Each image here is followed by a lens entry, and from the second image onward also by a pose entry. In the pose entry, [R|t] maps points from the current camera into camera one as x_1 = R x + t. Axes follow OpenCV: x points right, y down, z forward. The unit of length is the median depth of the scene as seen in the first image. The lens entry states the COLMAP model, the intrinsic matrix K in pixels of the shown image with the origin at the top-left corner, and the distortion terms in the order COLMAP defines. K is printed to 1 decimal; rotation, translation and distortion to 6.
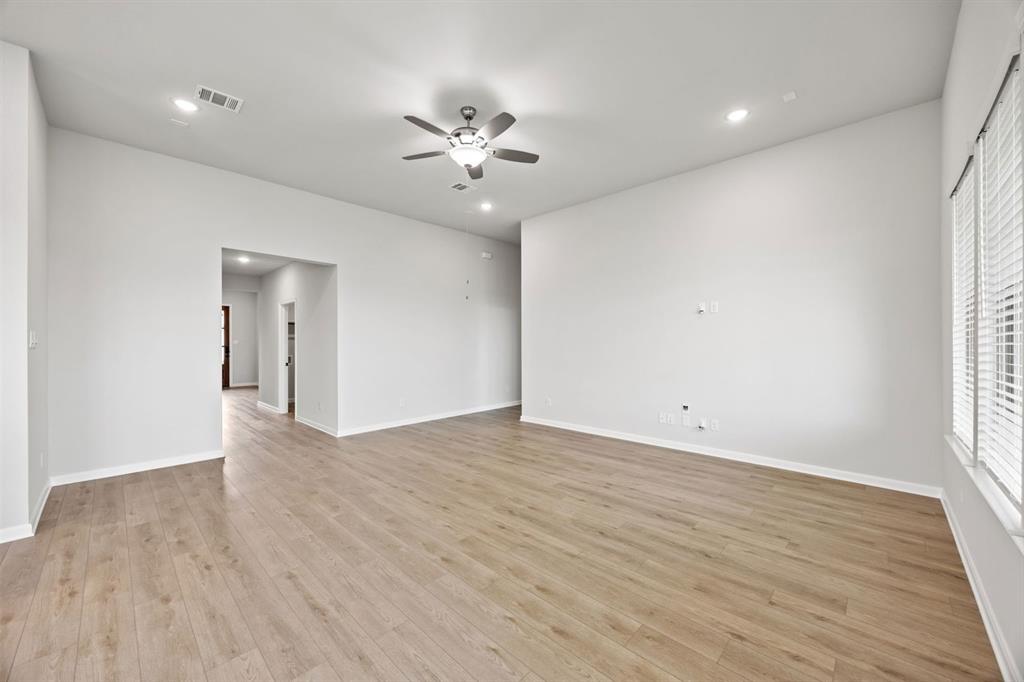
lens RADIAL K [[388.3, 0, 513.0], [0, 388.3, 342.7], [0, 0, 1]] dist [-0.002583, -0.000089]
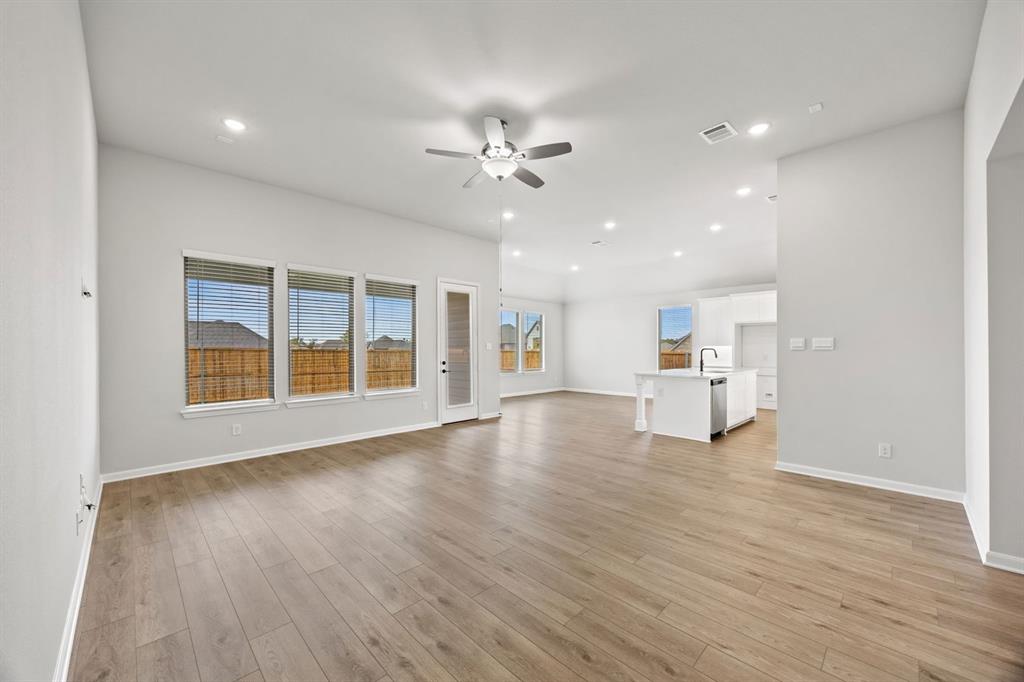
lens RADIAL K [[388.3, 0, 514.5], [0, 388.3, 351.0], [0, 0, 1]] dist [-0.002583, -0.000089]
pose [[-0.999736, 0.007887, 0.021571, -0.158770], [0.008008, 0.999953, 0.005530, 0.001215], [-0.021527, 0.005701, -0.999752, 1.862063]]
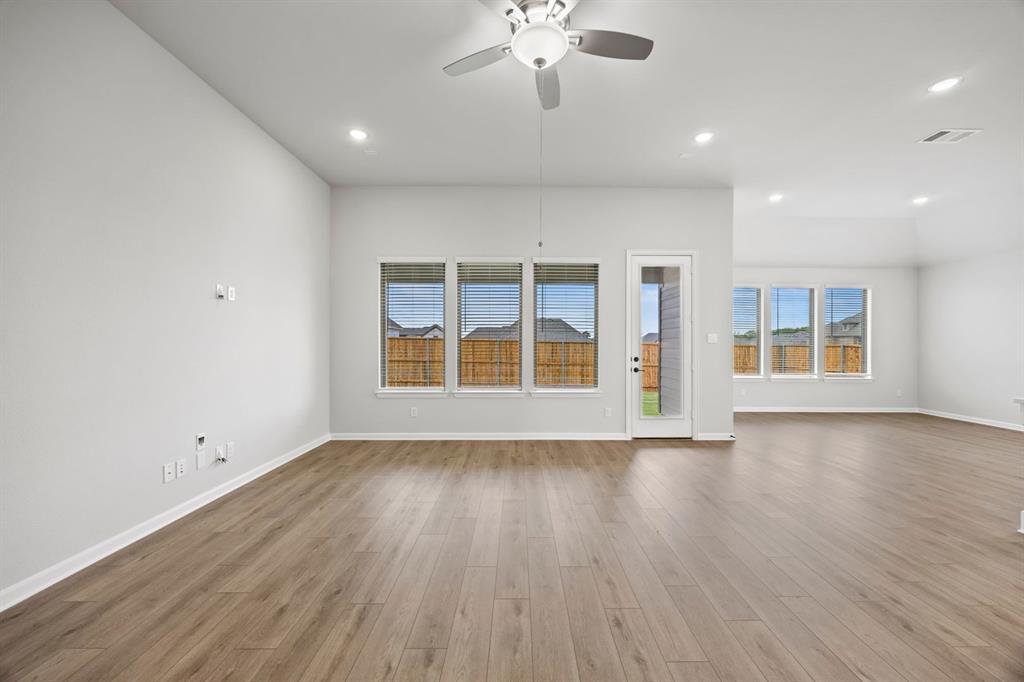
lens RADIAL K [[388.3, 0, 524.1], [0, 388.3, 341.2], [0, 0, 1]] dist [-0.002583, -0.000089]
pose [[-0.702046, 0.003698, 0.712122, -0.503437], [0.000027, 0.999987, -0.005166, 0.005900], [-0.712132, -0.003607, -0.702037, 1.339576]]
